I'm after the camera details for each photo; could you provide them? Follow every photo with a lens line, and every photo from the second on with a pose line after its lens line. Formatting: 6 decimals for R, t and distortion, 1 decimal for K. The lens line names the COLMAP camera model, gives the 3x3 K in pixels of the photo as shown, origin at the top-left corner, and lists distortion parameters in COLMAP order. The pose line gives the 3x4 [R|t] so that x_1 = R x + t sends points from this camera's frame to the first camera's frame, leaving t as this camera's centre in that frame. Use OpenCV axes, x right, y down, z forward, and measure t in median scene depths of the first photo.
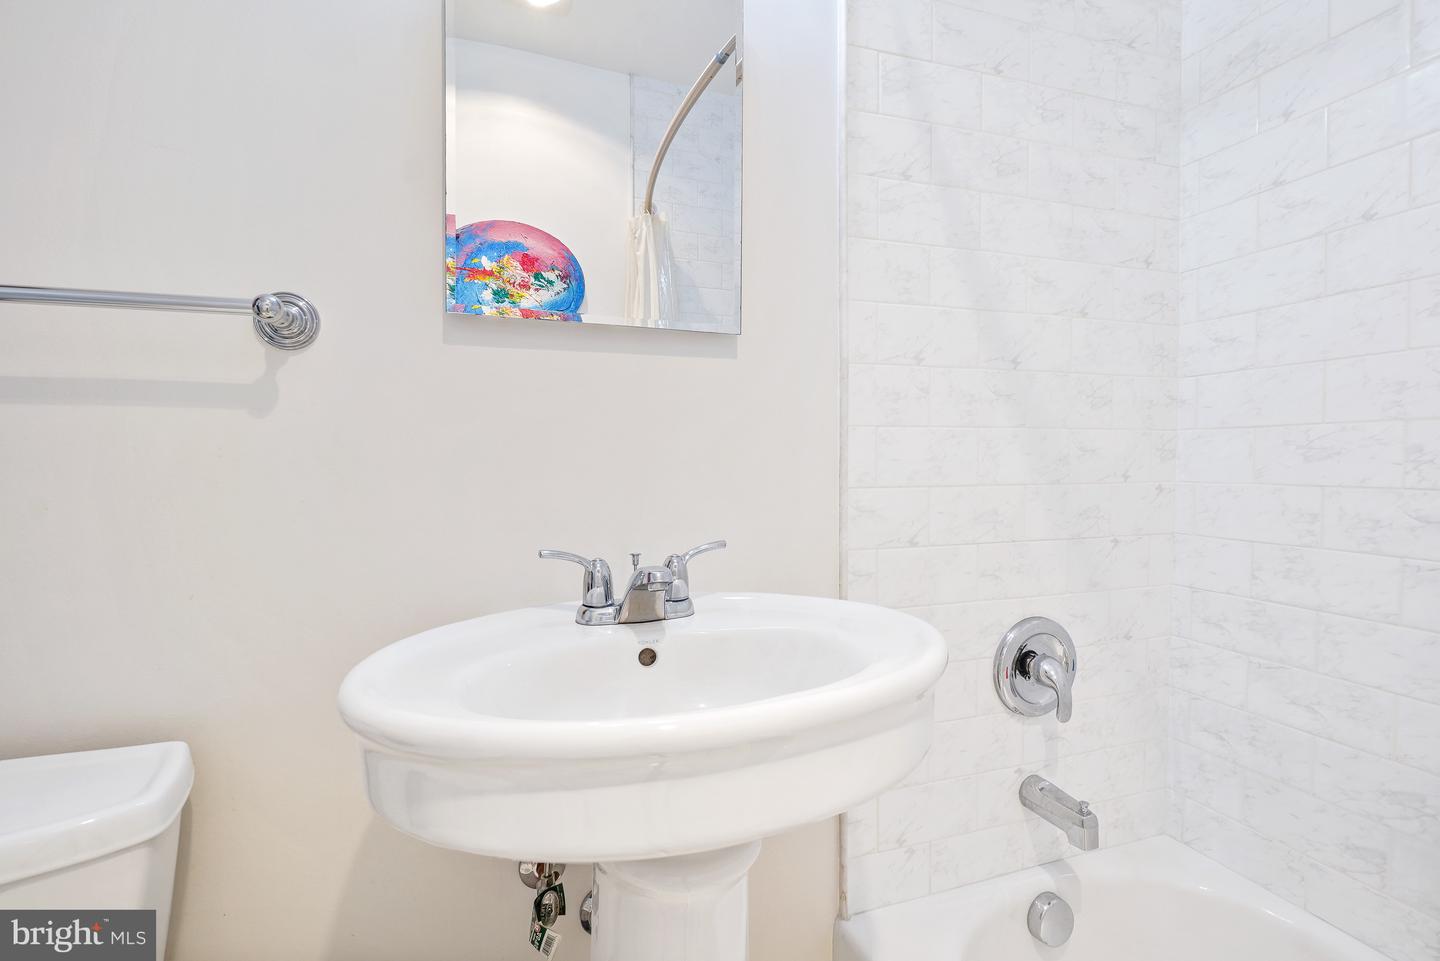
lens RADIAL K [[635.9, 0, 725.7], [0, 635.9, 469.8], [0, 0, 1]] dist [-0.003939, -0.001144]
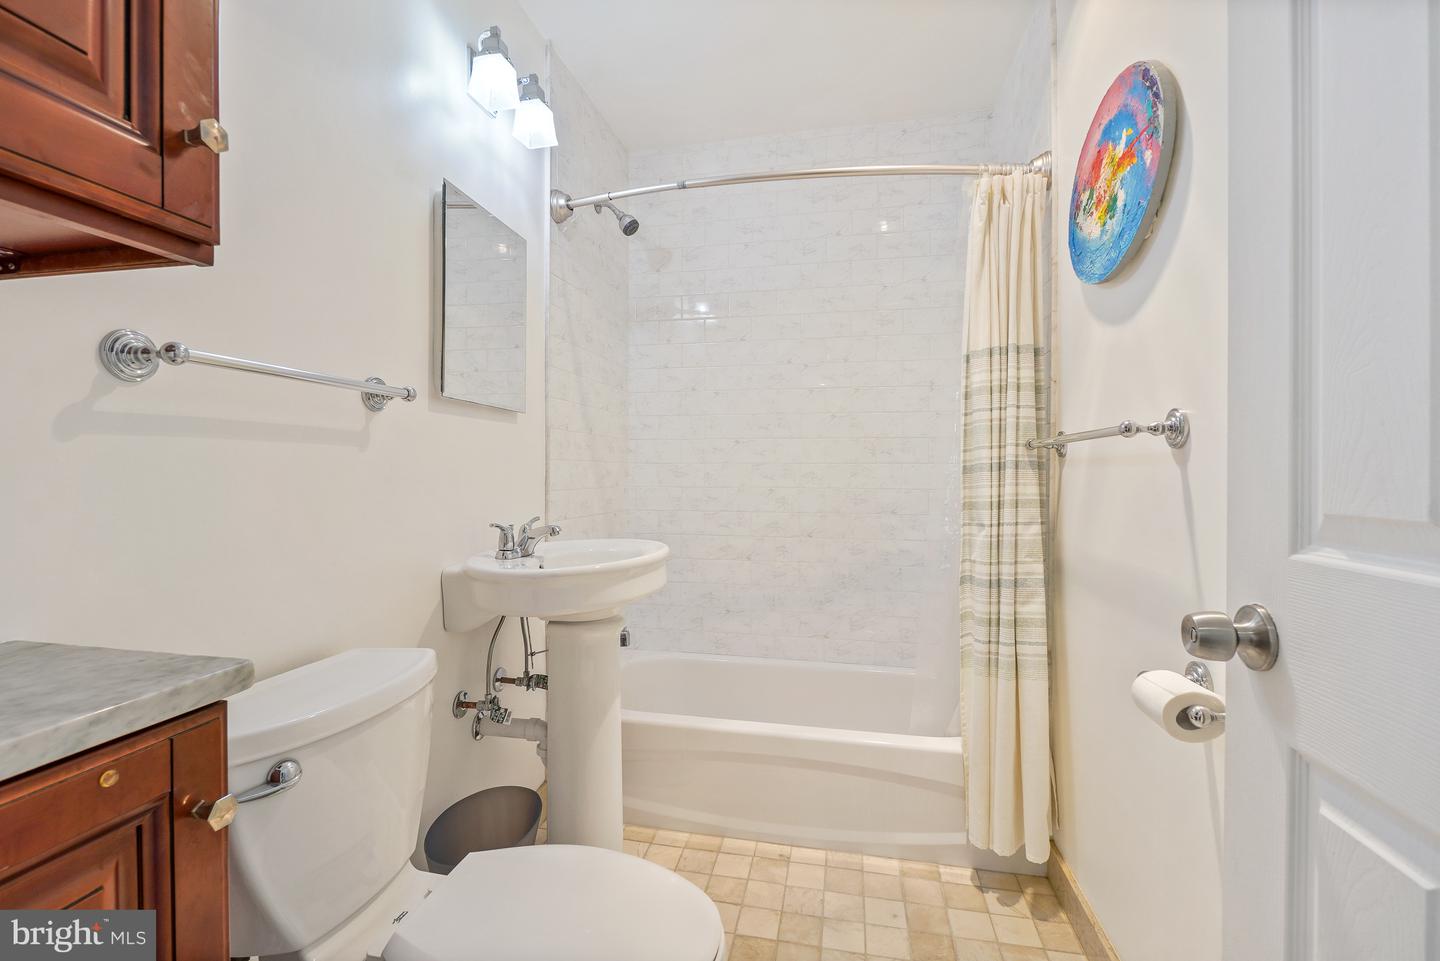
lens RADIAL K [[635.9, 0, 725.7], [0, 635.9, 469.8], [0, 0, 1]] dist [-0.003939, -0.001144]
pose [[0.500987, 0.012697, 0.865361, -1.223177], [0.006250, 0.999813, -0.018288, 0.002050], [-0.865432, 0.014570, 0.500814, -0.473923]]
